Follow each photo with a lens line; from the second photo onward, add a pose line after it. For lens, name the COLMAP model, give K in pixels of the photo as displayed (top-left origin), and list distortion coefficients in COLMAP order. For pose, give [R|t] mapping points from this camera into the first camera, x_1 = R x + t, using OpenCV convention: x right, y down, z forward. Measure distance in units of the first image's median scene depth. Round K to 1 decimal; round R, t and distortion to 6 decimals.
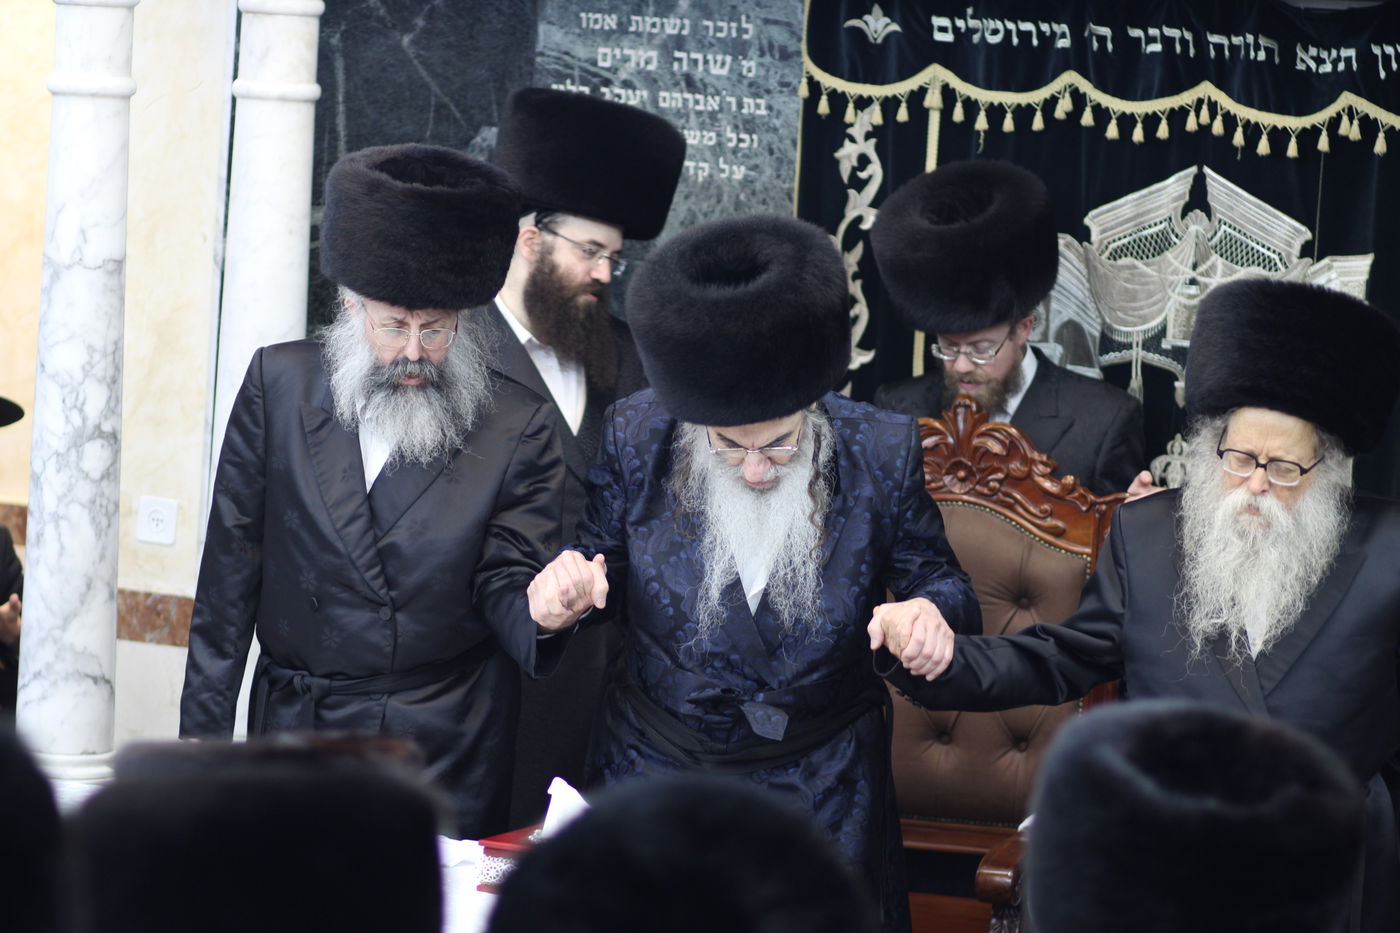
lens RADIAL K [[5786.1, 0, 699.8], [0, 5786.1, 472.1], [0, 0, 1]] dist [-0.065084, 0.000000]
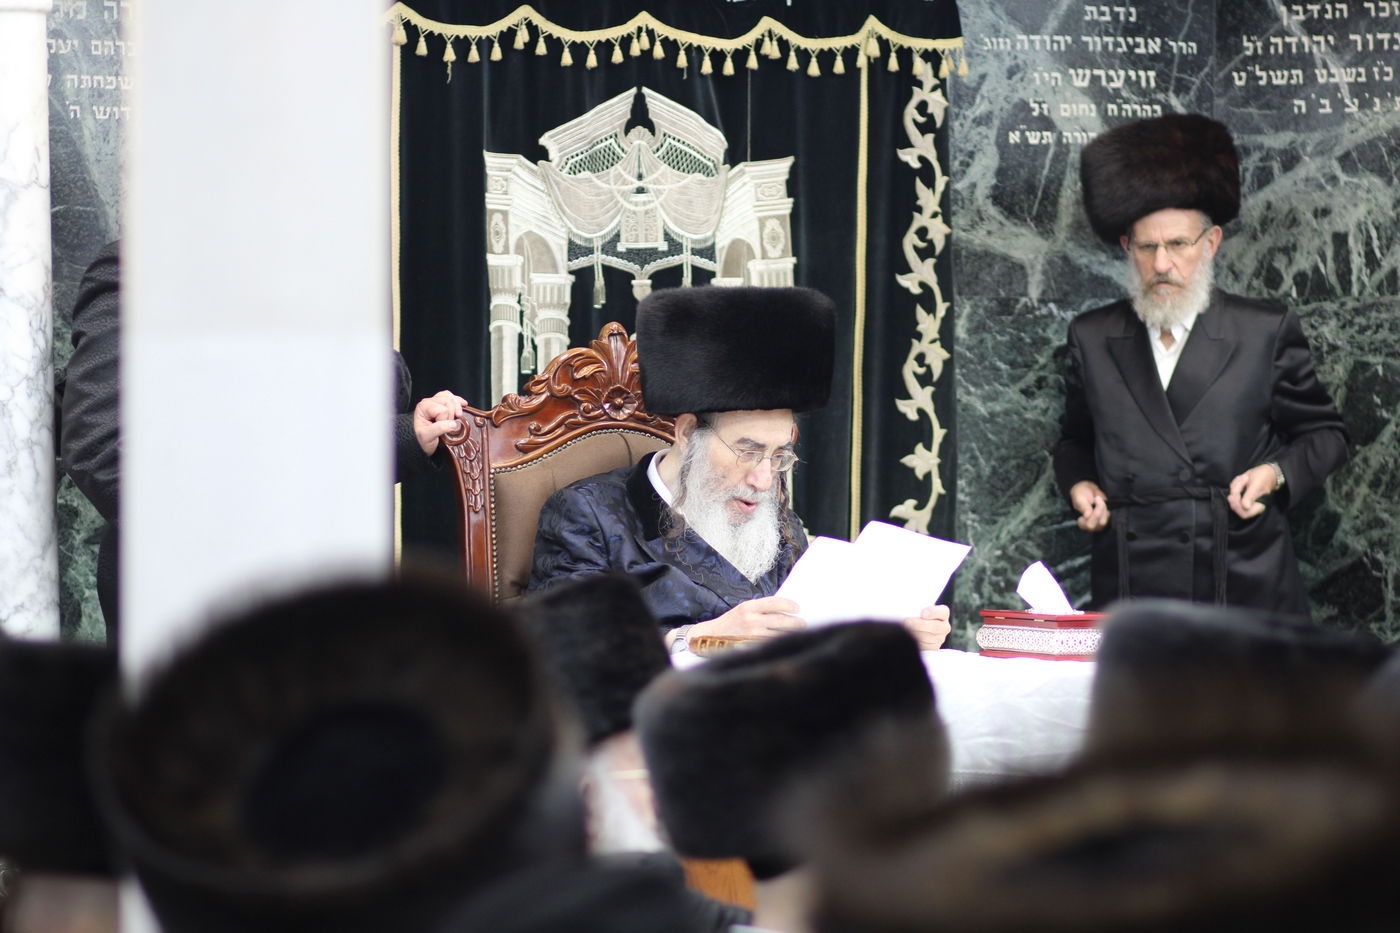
lens RADIAL K [[5786.1, 0, 699.5], [0, 5786.1, 472.6], [0, 0, 1]] dist [-0.065084, 0.000000]
pose [[0.599158, -0.056693, 0.798621, -0.807961], [0.105036, 0.994435, -0.008209, 0.031995], [-0.793711, 0.088802, 0.601779, 0.320277]]
